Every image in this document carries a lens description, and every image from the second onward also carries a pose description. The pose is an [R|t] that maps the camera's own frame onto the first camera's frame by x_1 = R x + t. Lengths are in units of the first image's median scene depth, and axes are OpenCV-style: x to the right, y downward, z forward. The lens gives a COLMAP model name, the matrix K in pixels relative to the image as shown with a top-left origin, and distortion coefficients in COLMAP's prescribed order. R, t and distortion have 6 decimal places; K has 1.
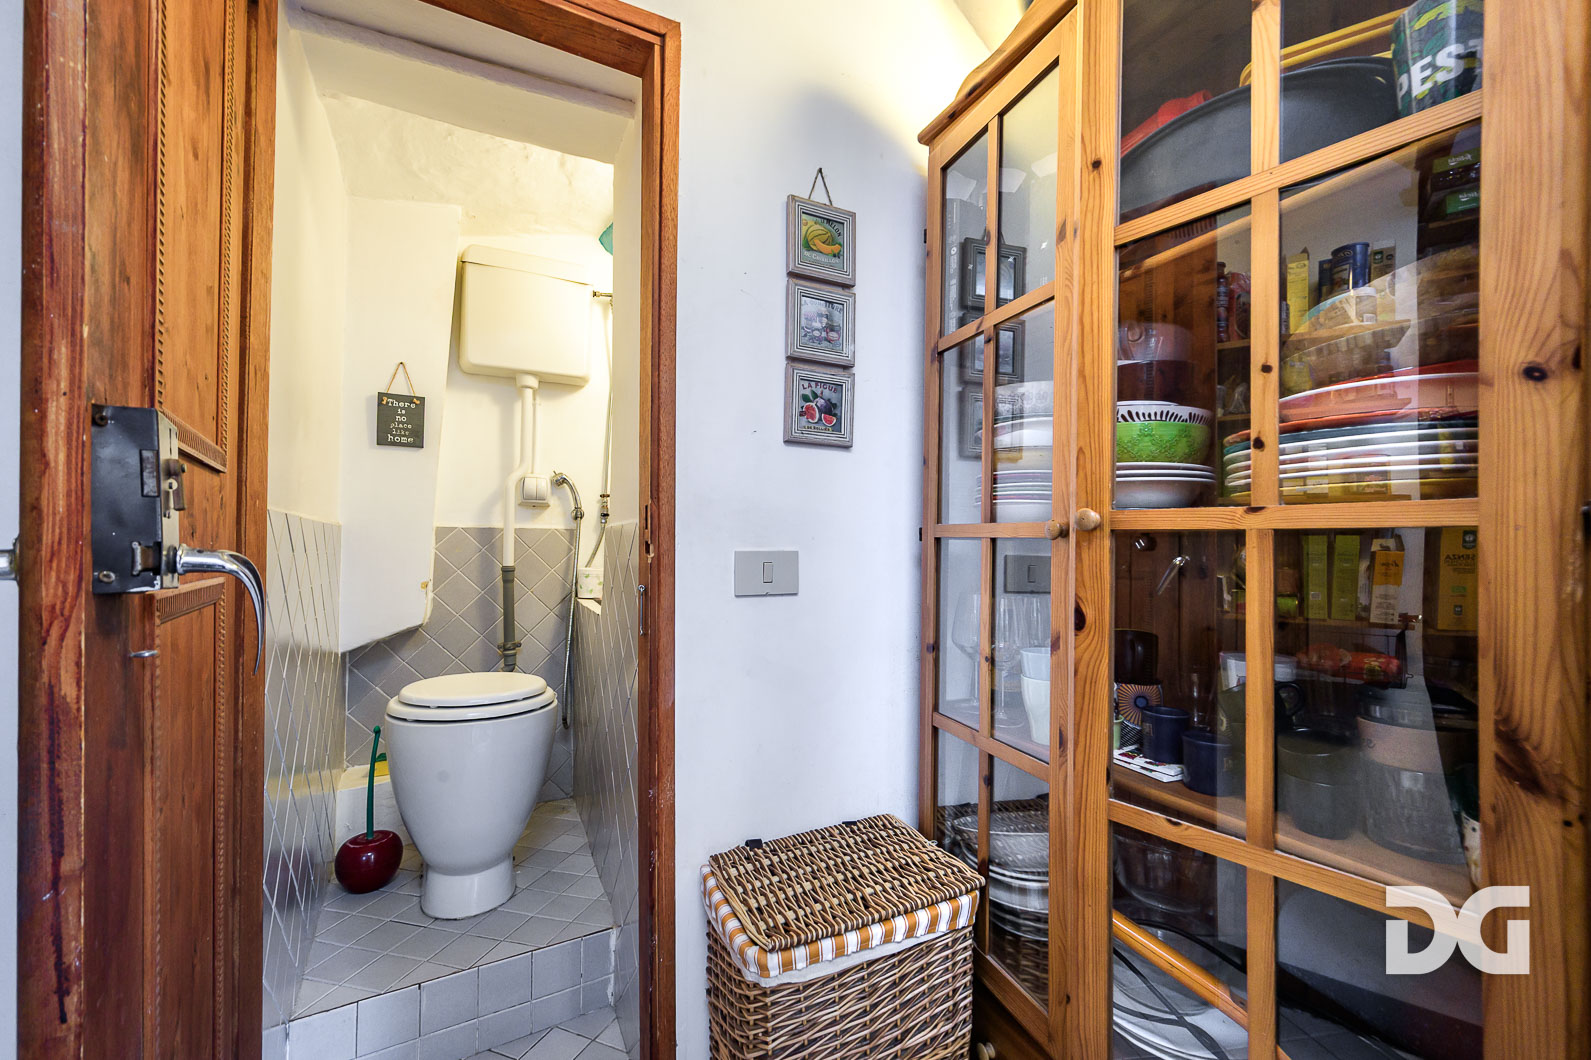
lens RADIAL K [[653.3, 0, 788.2], [0, 653.3, 535.5], [0, 0, 1]] dist [0.002469, 0.000210]
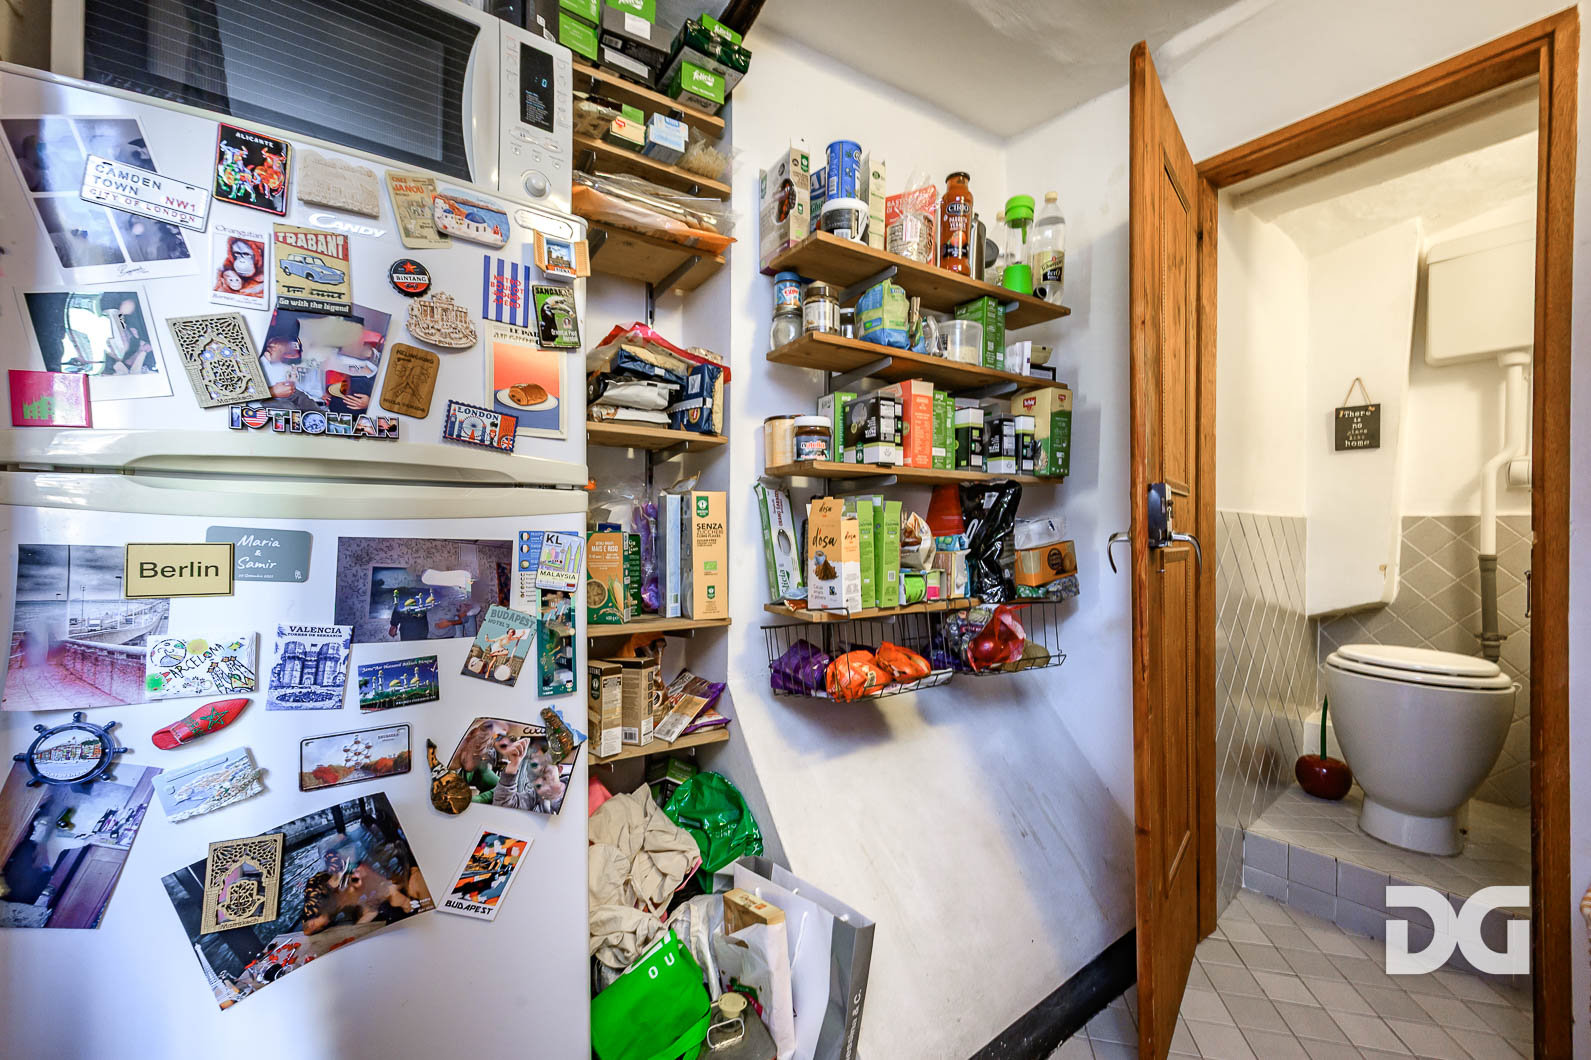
lens RADIAL K [[653.3, 0, 789.4], [0, 653.3, 526.2], [0, 0, 1]] dist [0.002469, 0.000210]
pose [[0.239220, -0.007914, -0.970933, 0.310089], [0.010027, 0.999934, -0.005680, -0.001131], [0.970914, -0.008377, 0.239284, -0.280854]]
